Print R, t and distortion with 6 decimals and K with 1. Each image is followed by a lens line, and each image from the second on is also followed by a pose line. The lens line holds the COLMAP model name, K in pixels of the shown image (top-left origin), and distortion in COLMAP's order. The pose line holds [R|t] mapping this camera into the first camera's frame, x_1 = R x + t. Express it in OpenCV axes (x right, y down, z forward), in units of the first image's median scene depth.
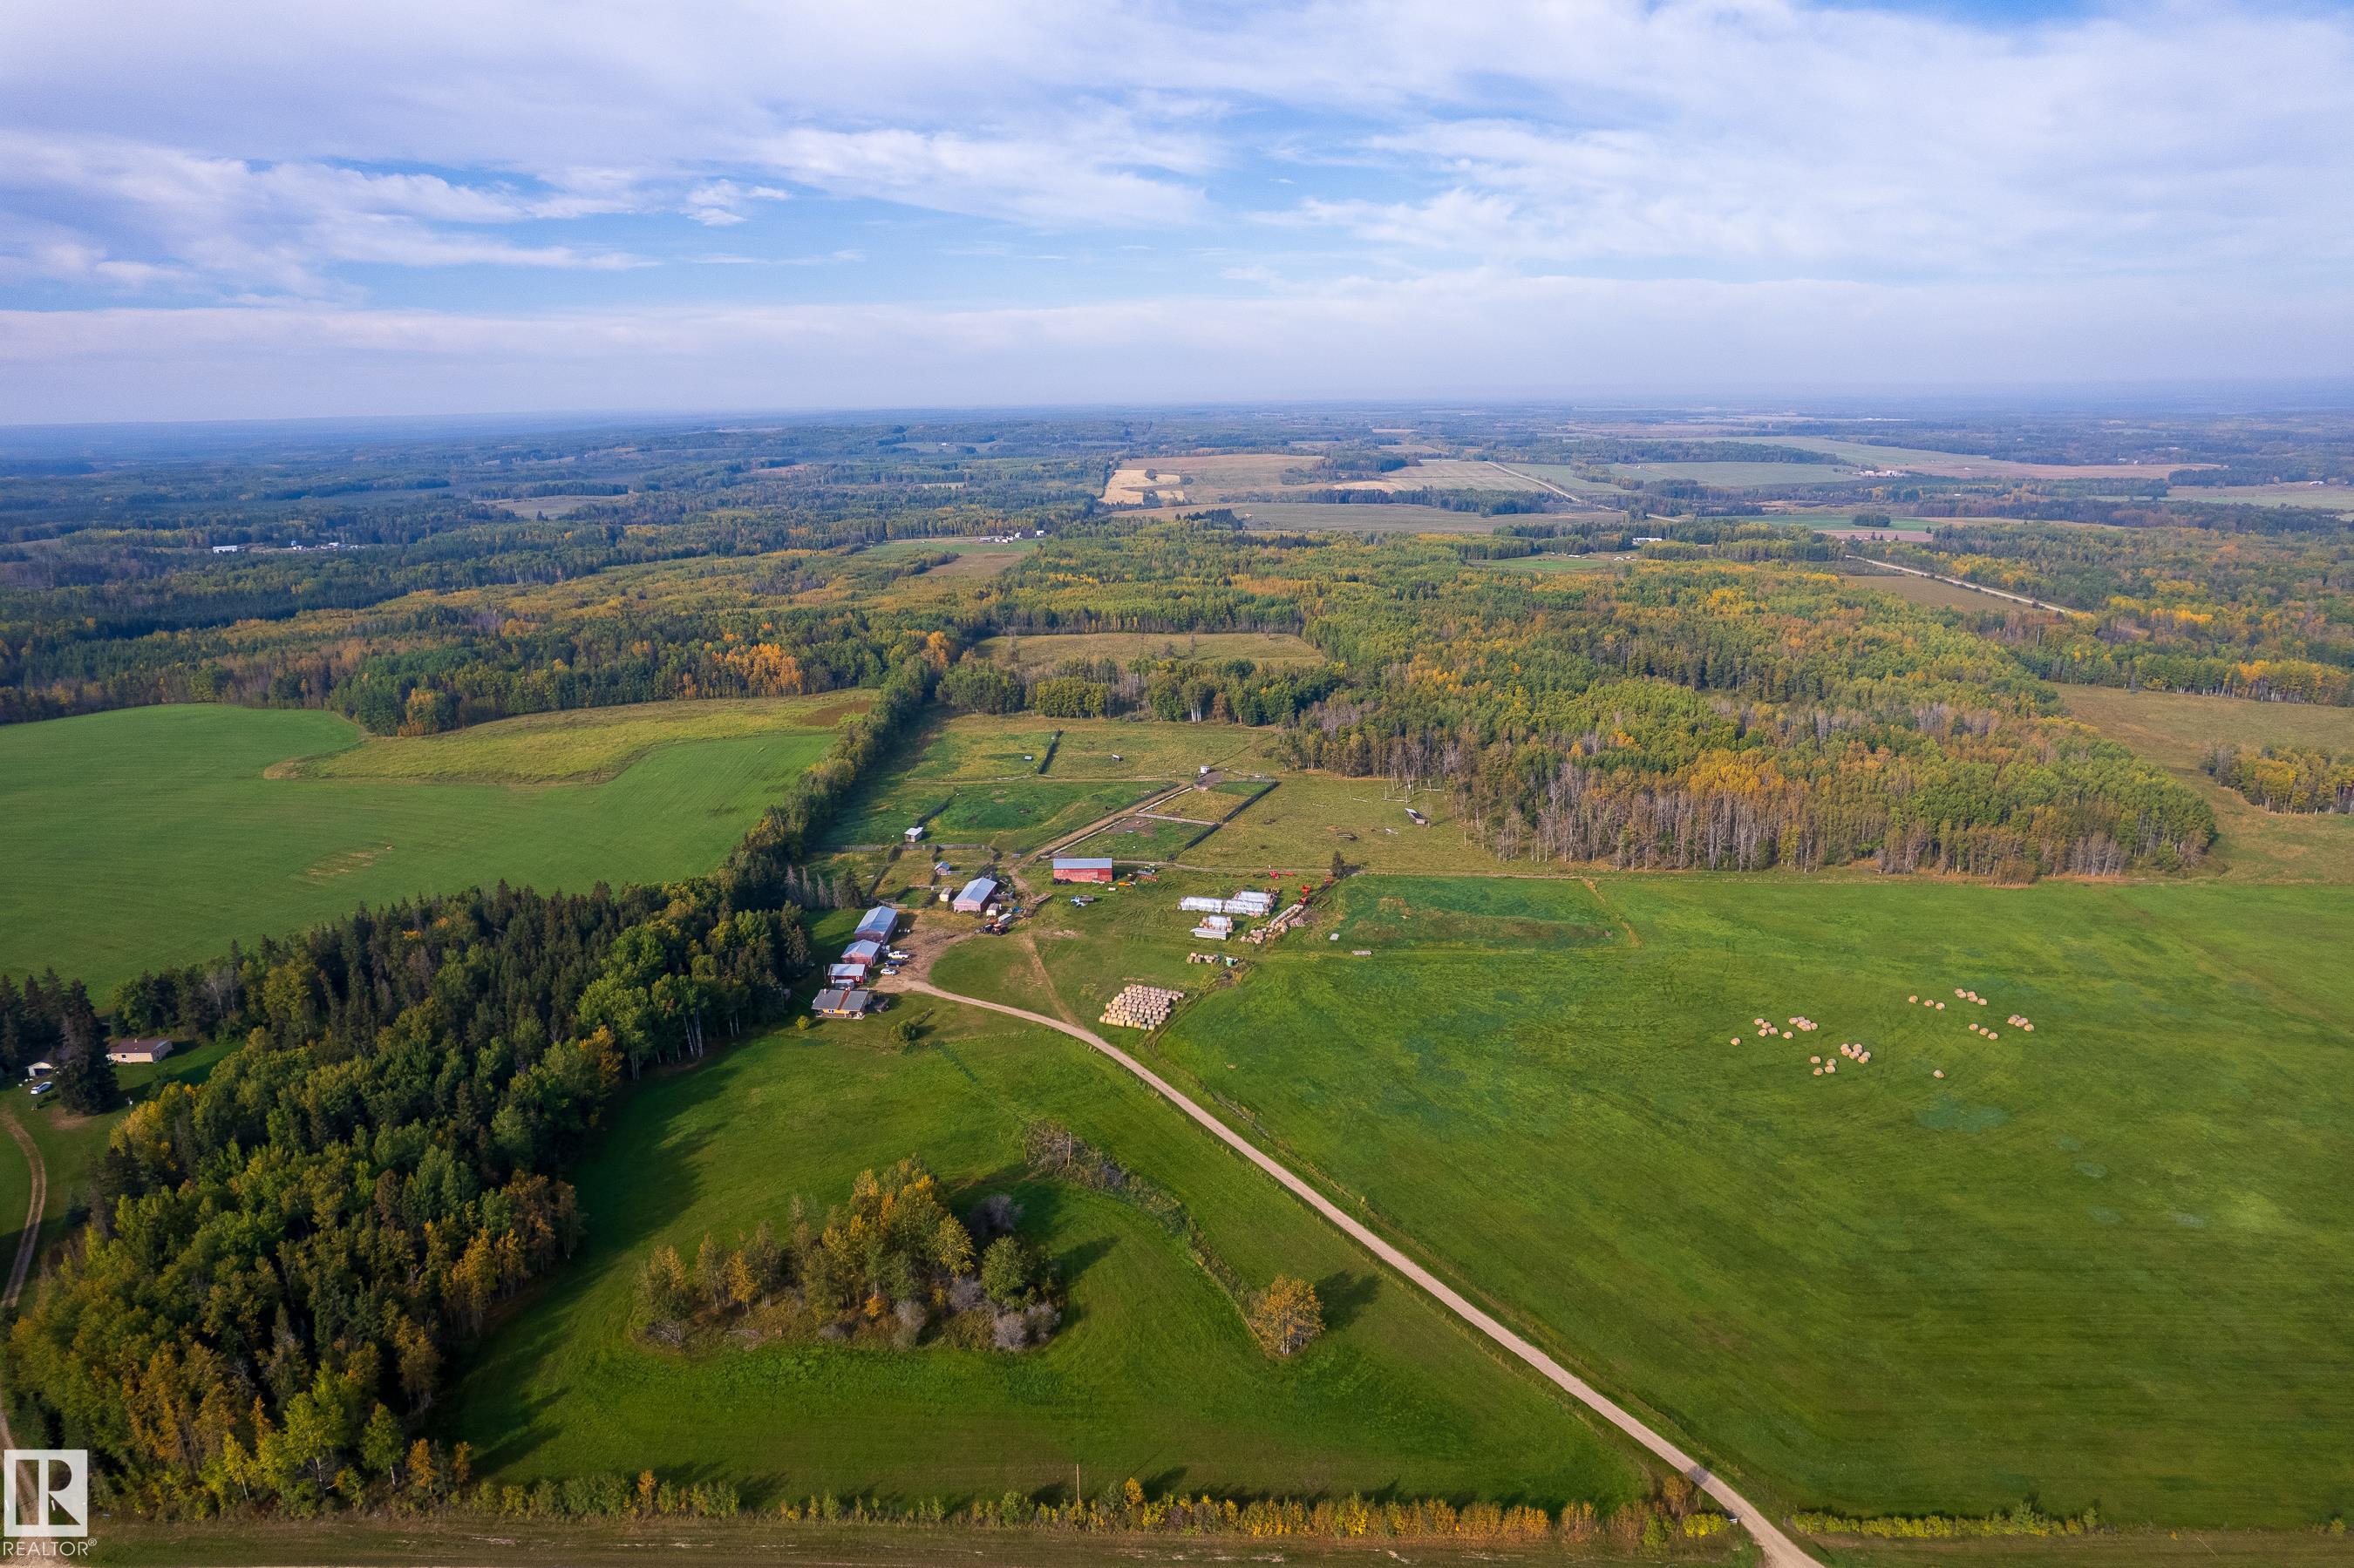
lens RADIAL K [[1504.9, 0, 1182.9], [0, 1504.9, 786.9], [0, 0, 1]] dist [-0.077897, 0.066390]
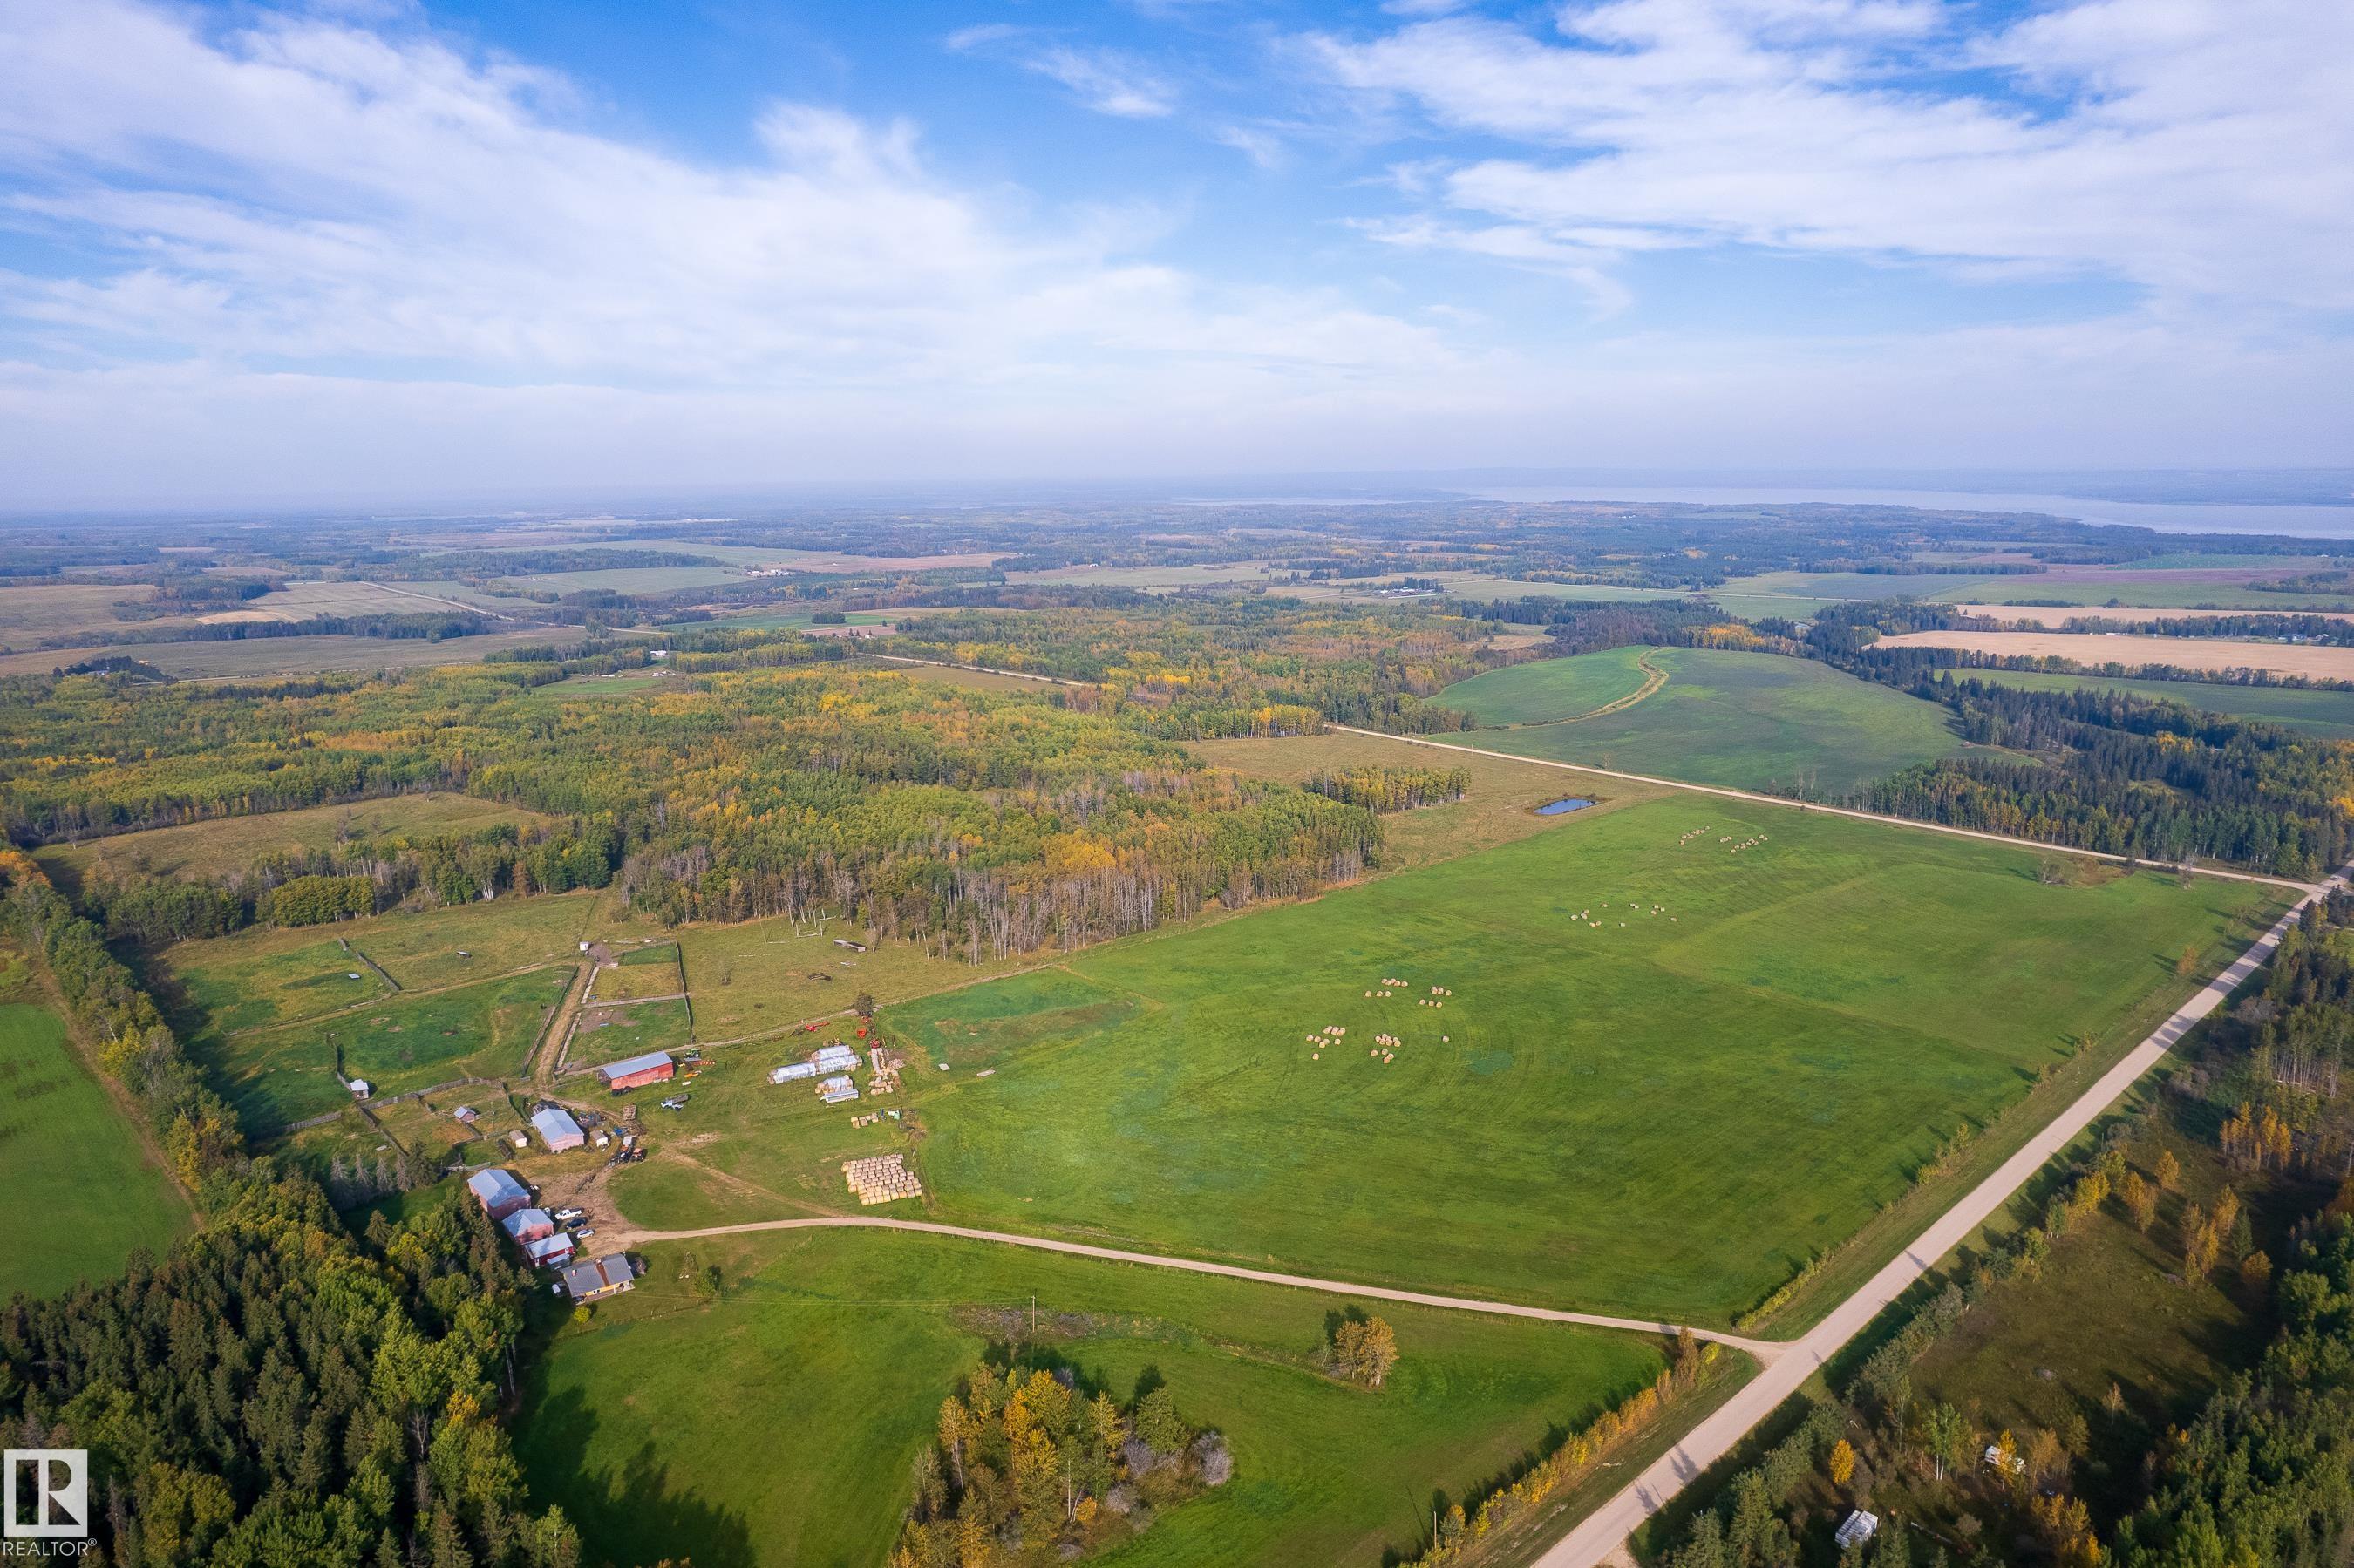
lens RADIAL K [[1504.9, 0, 1181.7], [0, 1504.9, 782.9], [0, 0, 1]] dist [-0.077897, 0.066390]
pose [[0.723070, -0.132762, 0.677897, -0.253368], [0.178772, 0.983889, 0.002004, -0.036187], [-0.667241, 0.119740, 0.735154, 0.065211]]
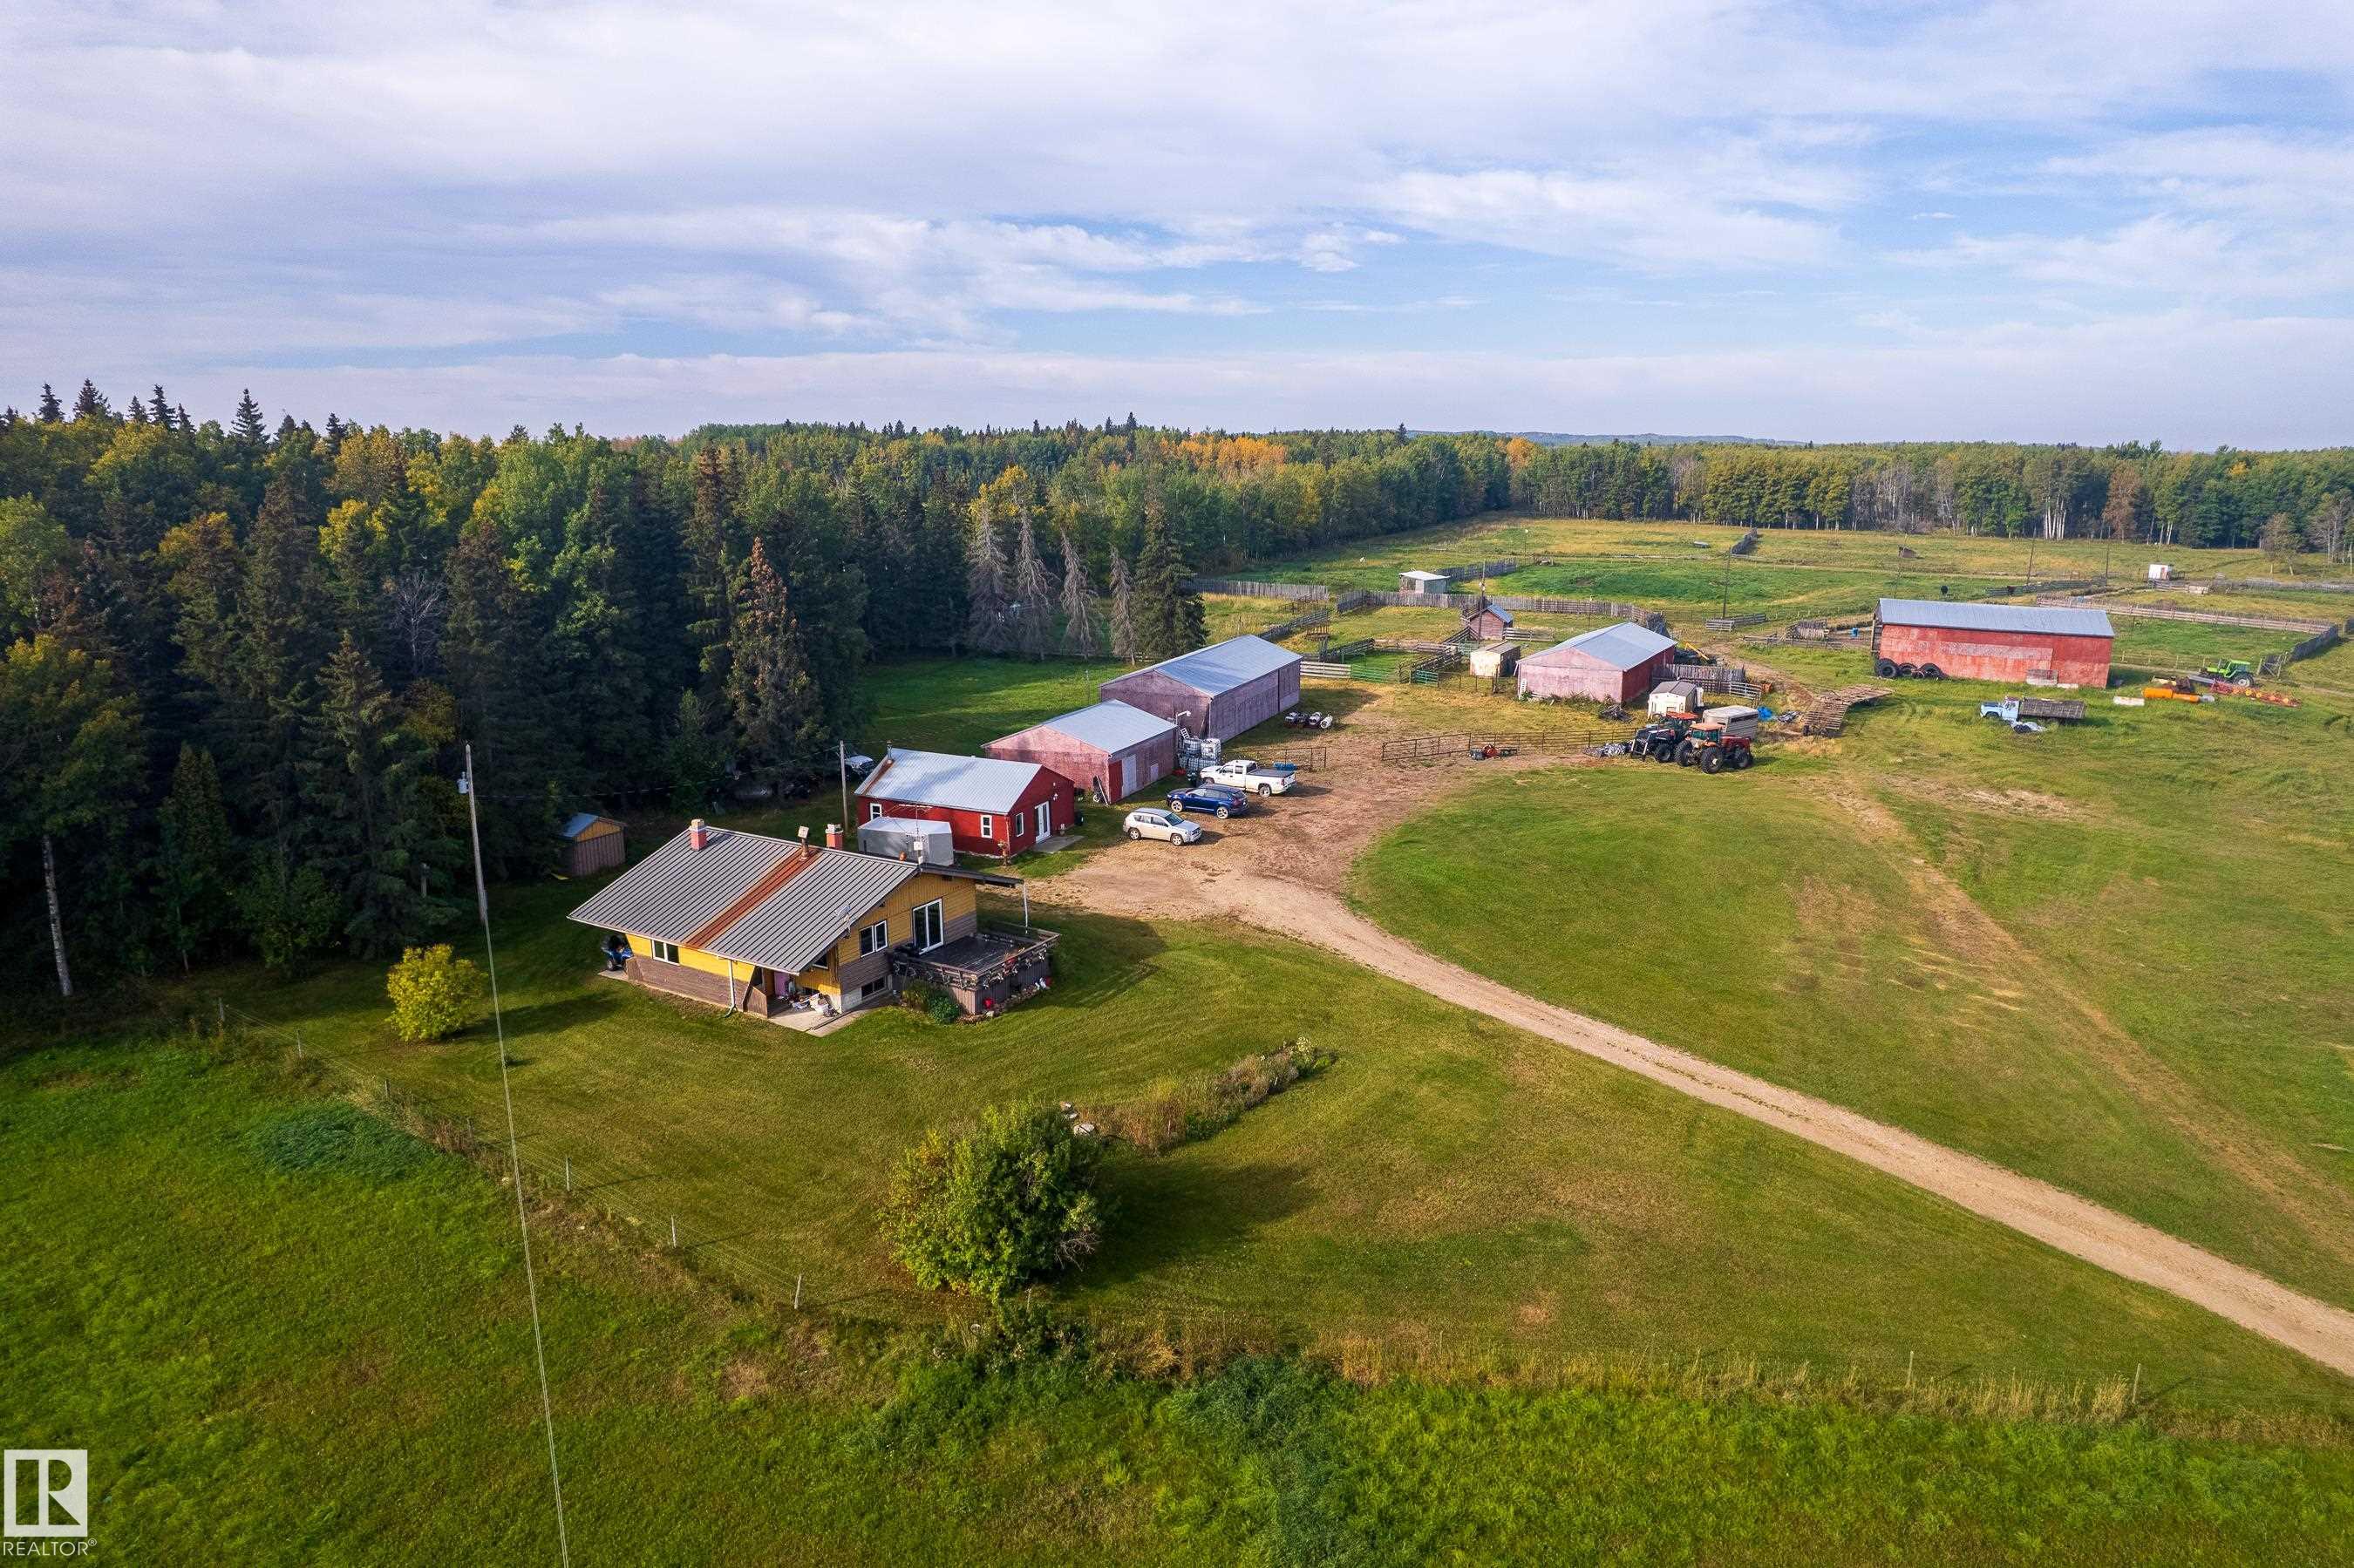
lens RADIAL K [[1504.9, 0, 1179.5], [0, 1504.9, 827.8], [0, 0, 1]] dist [-0.077897, 0.066390]
pose [[0.928371, 0.108202, -0.355556, -0.064310], [-0.109400, 0.993856, 0.016801, 0.062365], [0.355189, 0.023301, 0.934504, 0.423973]]
